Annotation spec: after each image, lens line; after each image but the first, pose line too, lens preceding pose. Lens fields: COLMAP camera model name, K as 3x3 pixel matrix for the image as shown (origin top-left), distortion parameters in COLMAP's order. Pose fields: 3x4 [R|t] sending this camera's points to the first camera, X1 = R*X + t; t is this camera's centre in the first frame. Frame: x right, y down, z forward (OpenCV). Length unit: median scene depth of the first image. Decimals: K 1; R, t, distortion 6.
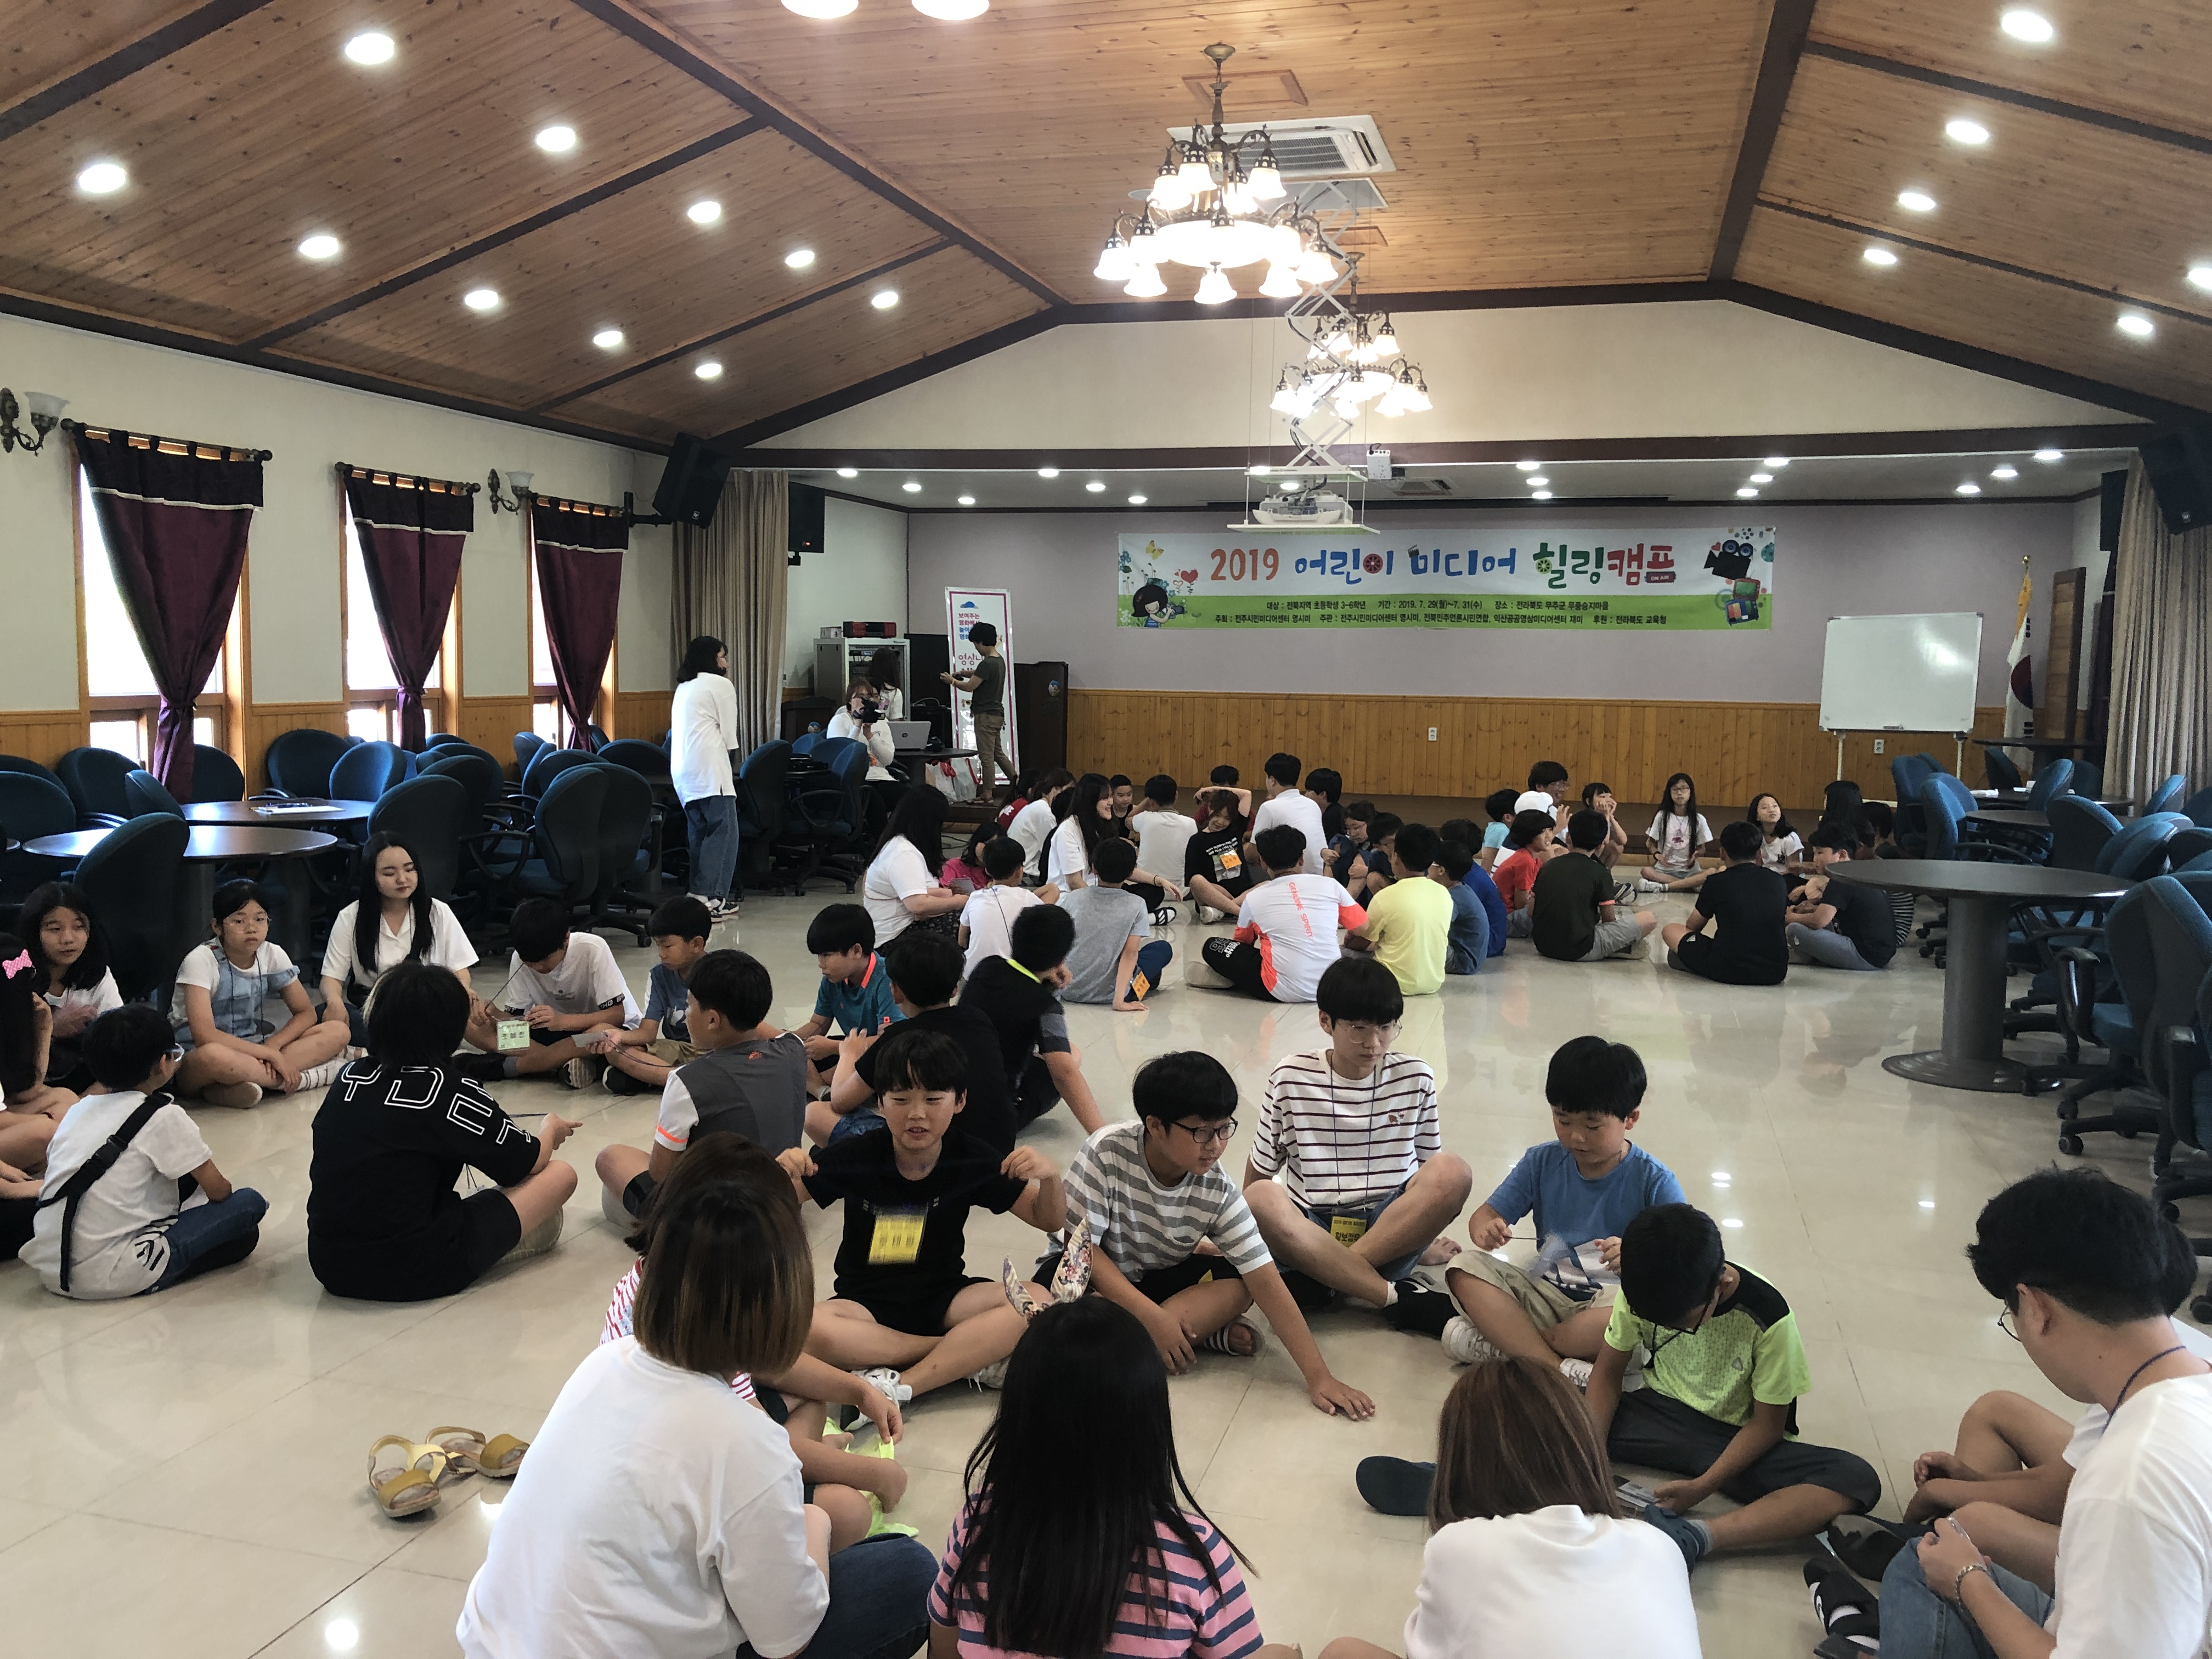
lens RADIAL K [[1876.9, 0, 1069.9], [0, 1876.9, 821.7], [0, 0, 1]] dist [0.066056, -0.072663]
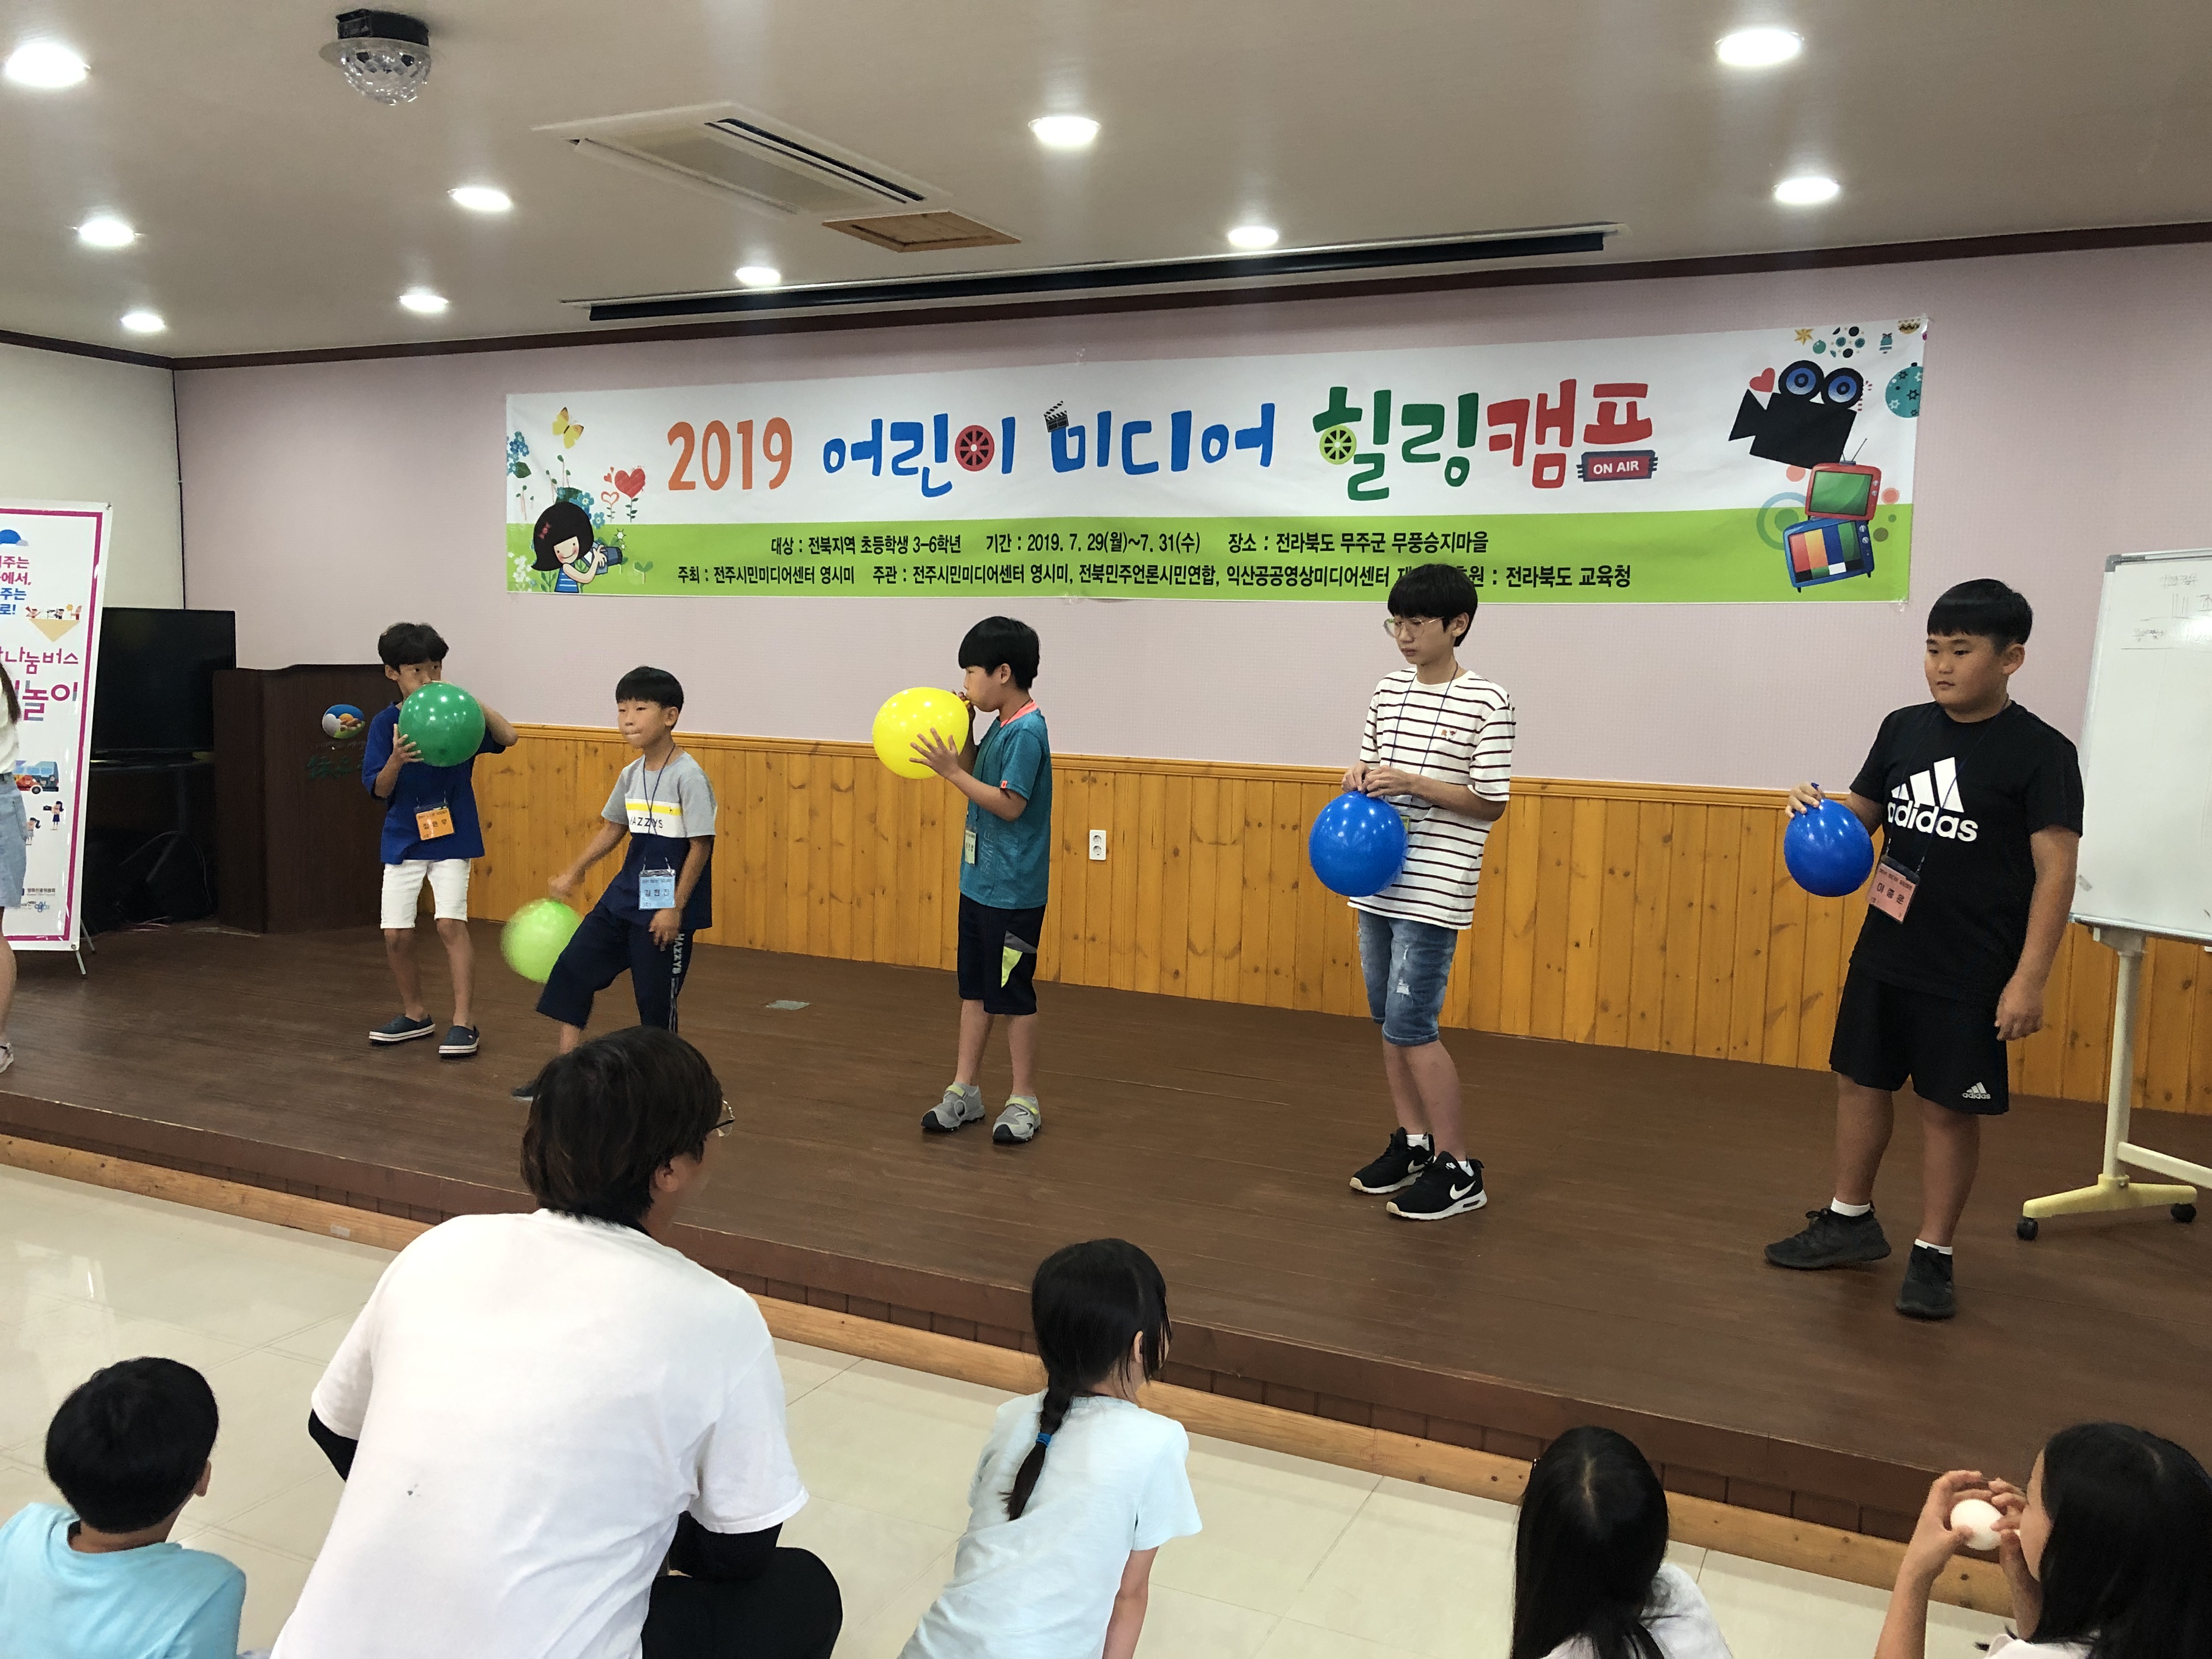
lens RADIAL K [[1876.9, 0, 1088.8], [0, 1876.9, 823.5], [0, 0, 1]] dist [0.066056, -0.072663]
pose [[0.981151, 0.018990, -0.192308, 0.281973], [-0.012623, 0.999333, 0.034279, -0.068175], [0.192831, -0.031206, 0.980736, 0.597141]]
